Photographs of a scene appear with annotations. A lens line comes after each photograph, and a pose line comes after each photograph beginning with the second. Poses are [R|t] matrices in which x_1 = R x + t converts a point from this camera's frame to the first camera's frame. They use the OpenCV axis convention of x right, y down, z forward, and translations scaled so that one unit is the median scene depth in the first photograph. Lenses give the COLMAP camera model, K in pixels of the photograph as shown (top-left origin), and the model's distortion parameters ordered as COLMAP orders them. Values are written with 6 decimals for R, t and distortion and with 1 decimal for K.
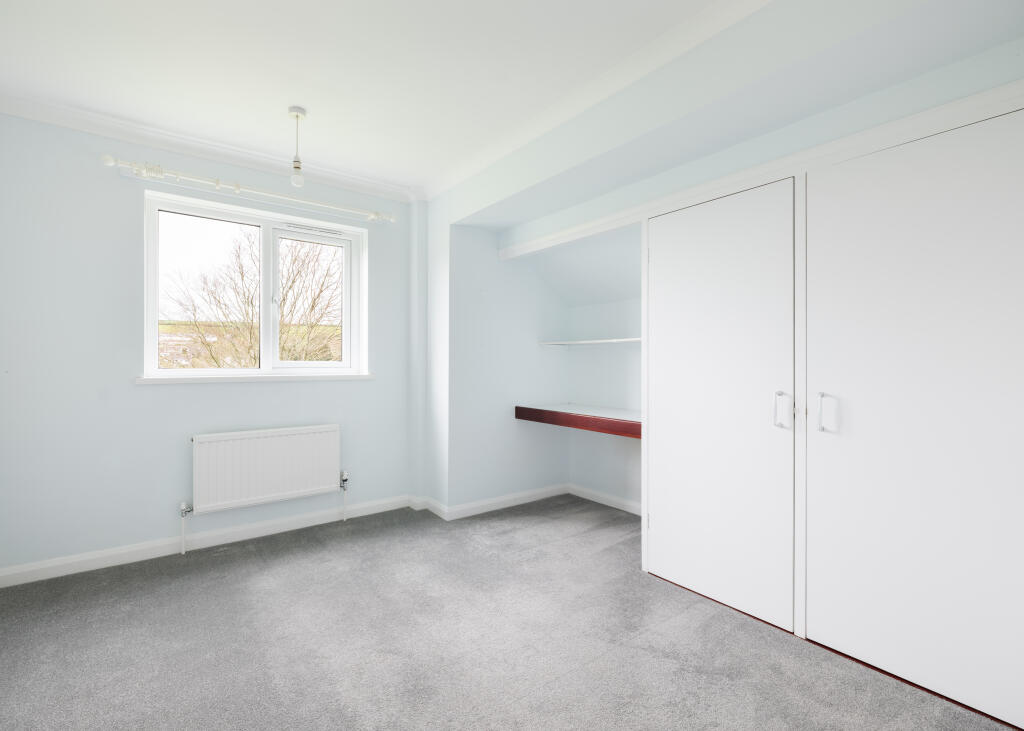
lens RADIAL K [[450.5, 0, 510.4], [0, 450.5, 357.0], [0, 0, 1]] dist [-0.000862, -0.000135]
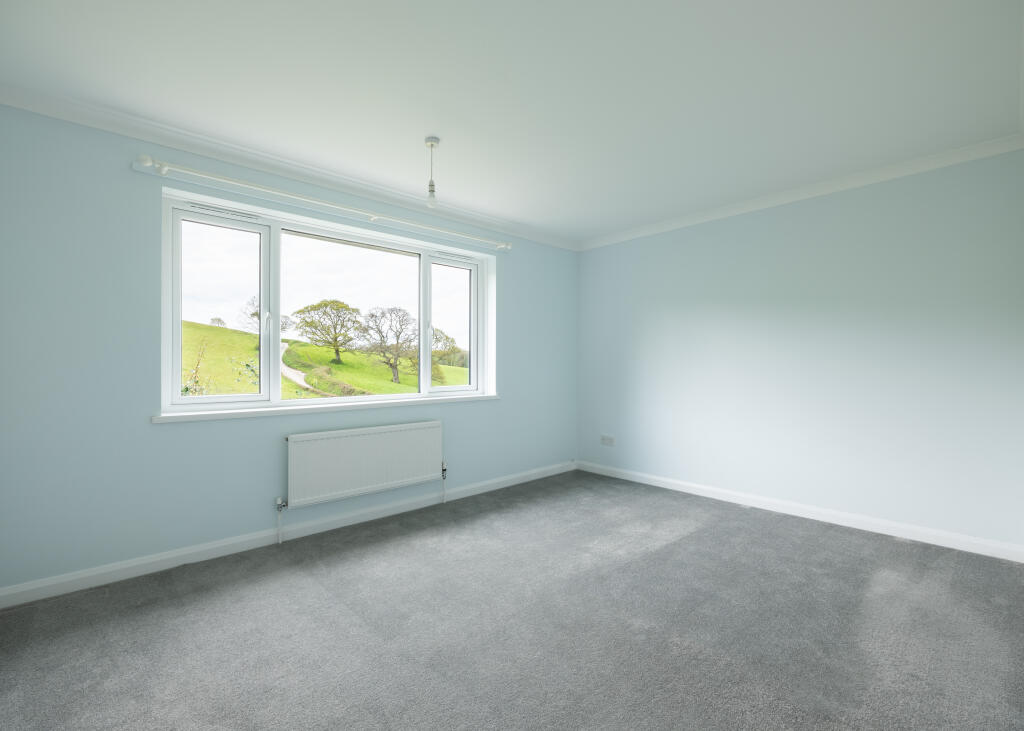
lens RADIAL K [[495.3, 0, 512.8], [0, 495.3, 371.8], [0, 0, 1]] dist [-0.001299, 0.000242]
pose [[0.990870, -0.004579, 0.134741, -0.292885], [0.001321, 0.999705, 0.024264, -0.004039], [-0.134813, -0.023865, 0.990584, -0.210399]]
